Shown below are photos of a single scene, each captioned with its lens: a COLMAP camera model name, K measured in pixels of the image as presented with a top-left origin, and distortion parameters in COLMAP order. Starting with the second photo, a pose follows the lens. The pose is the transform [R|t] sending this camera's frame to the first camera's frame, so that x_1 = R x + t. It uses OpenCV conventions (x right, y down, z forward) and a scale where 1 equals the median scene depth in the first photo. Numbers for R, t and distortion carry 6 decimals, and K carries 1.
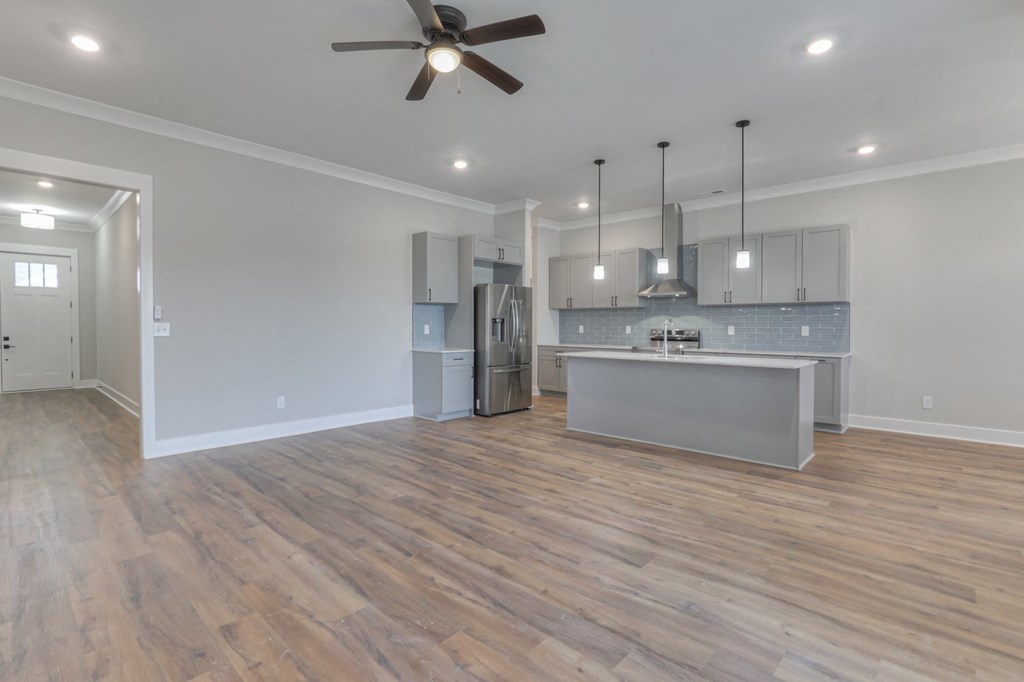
lens RADIAL K [[469.6, 0, 516.4], [0, 469.6, 336.3], [0, 0, 1]] dist [-0.020117, 0.003853]
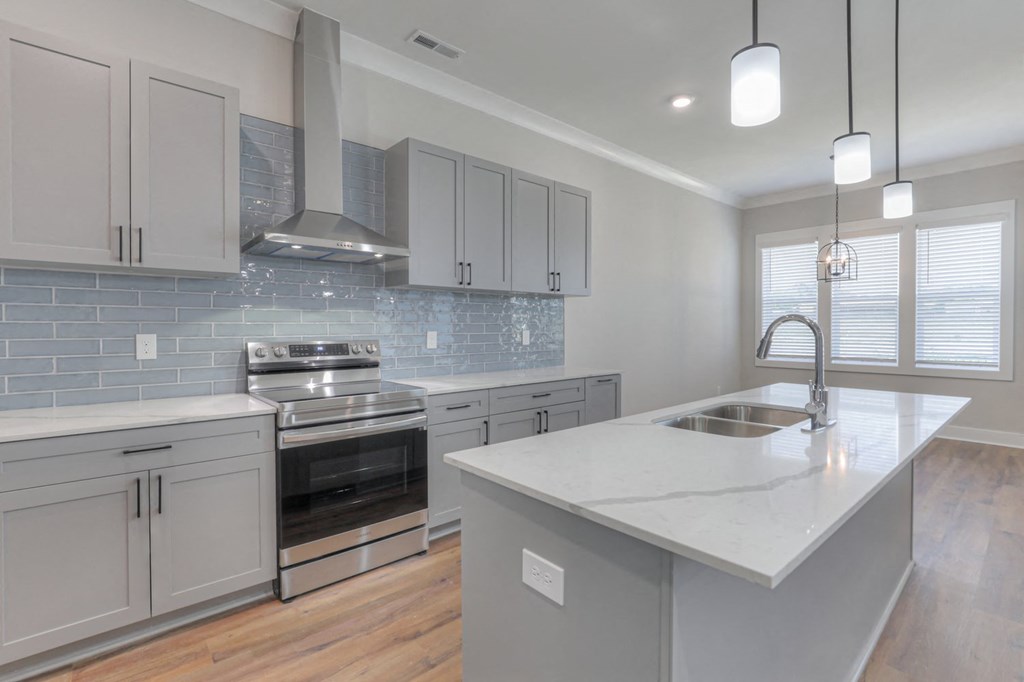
lens RADIAL K [[469.6, 0, 518.1], [0, 469.6, 323.2], [0, 0, 1]] dist [-0.020117, 0.003853]
pose [[0.096470, 0.005623, 0.995320, -0.044338], [0.025565, 0.999640, -0.008126, -0.028465], [-0.995007, 0.026229, 0.096292, 1.009234]]
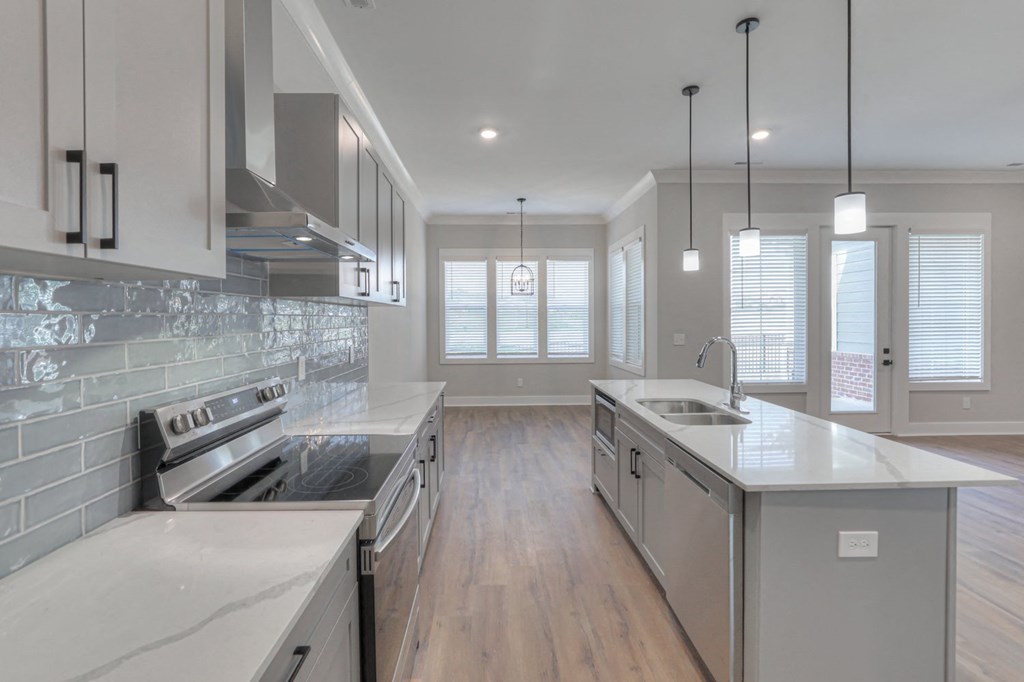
lens RADIAL K [[469.6, 0, 494.6], [0, 469.6, 325.4], [0, 0, 1]] dist [-0.020117, 0.003853]
pose [[-0.685713, -0.004828, 0.727856, 0.097111], [0.025107, 0.999226, 0.030281, -0.063802], [-0.727439, 0.039039, -0.685061, 1.343971]]
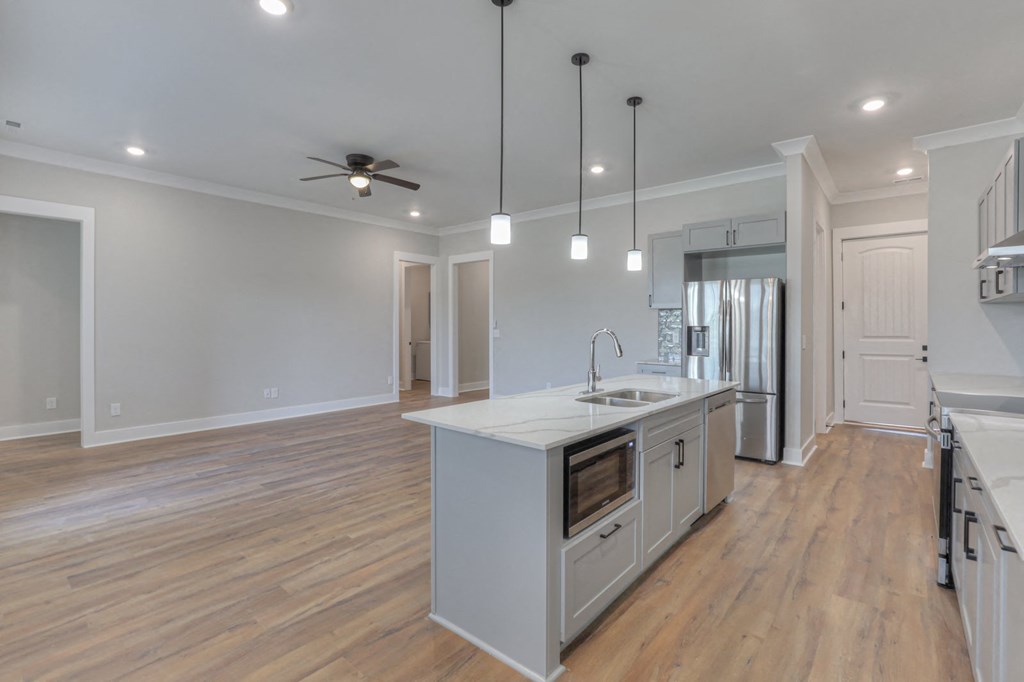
lens RADIAL K [[469.6, 0, 510.0], [0, 469.6, 333.6], [0, 0, 1]] dist [-0.020117, 0.003853]
pose [[0.043538, 0.017296, -0.998902, 0.793262], [-0.028339, 0.999469, 0.016071, -0.032472], [0.998650, 0.027608, 0.044005, 0.738582]]
